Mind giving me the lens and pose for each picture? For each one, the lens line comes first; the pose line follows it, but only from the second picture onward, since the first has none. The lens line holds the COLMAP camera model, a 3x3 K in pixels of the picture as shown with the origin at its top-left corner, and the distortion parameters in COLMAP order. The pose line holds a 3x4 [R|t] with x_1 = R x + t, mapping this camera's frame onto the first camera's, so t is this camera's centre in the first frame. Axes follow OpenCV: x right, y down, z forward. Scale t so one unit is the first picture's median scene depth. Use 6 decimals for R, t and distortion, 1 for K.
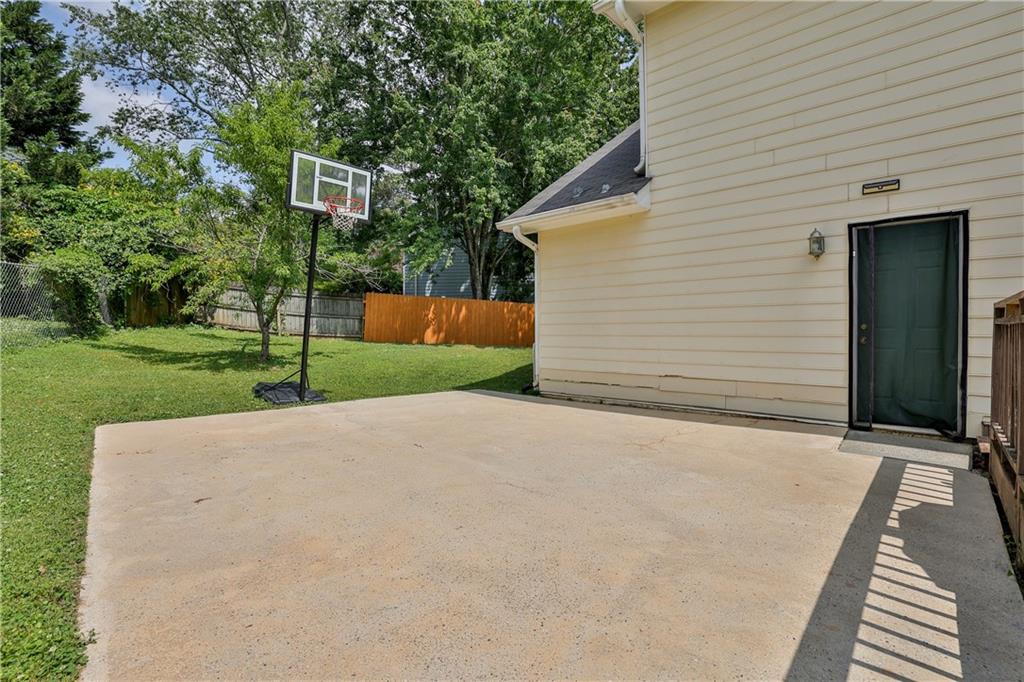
lens RADIAL K [[467.1, 0, 512.0], [0, 467.1, 341.0], [0, 0, 1]] dist [-0.043000, 0.015365]
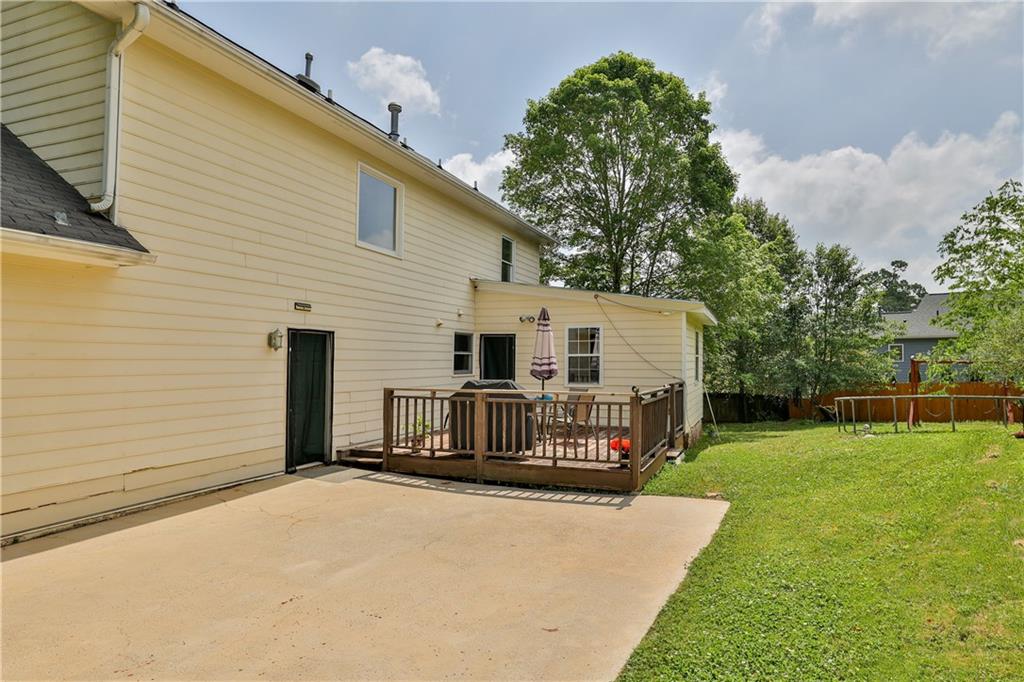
lens RADIAL K [[556.6, 0, 514.8], [0, 556.6, 356.3], [0, 0, 1]] dist [-0.000136, 0.000021]
pose [[-0.311842, 0.011390, 0.950066, -0.353767], [0.029195, 0.999571, -0.002401, -0.046425], [-0.949685, 0.026989, -0.312041, 0.282110]]
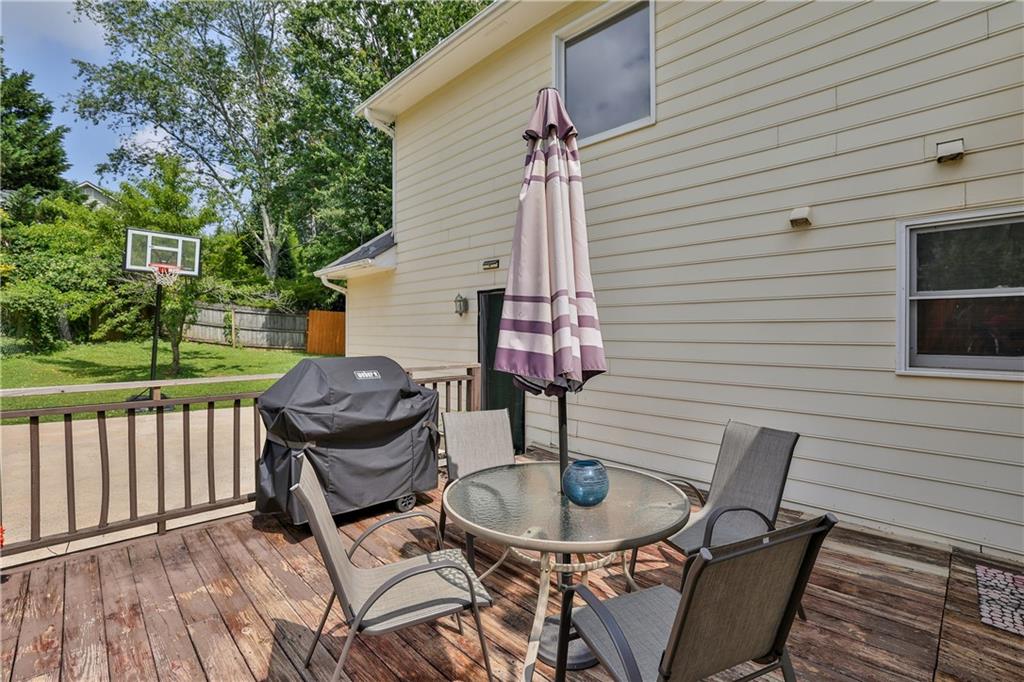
lens RADIAL K [[458.2, 0, 487.4], [0, 458.2, 337.1], [0, 0, 1]] dist [-0.044283, 0.021115]
pose [[0.997076, 0.010739, -0.075663, 0.278468], [-0.012142, 0.999763, -0.018096, -0.032188], [0.075450, 0.018962, 0.996969, -0.097992]]
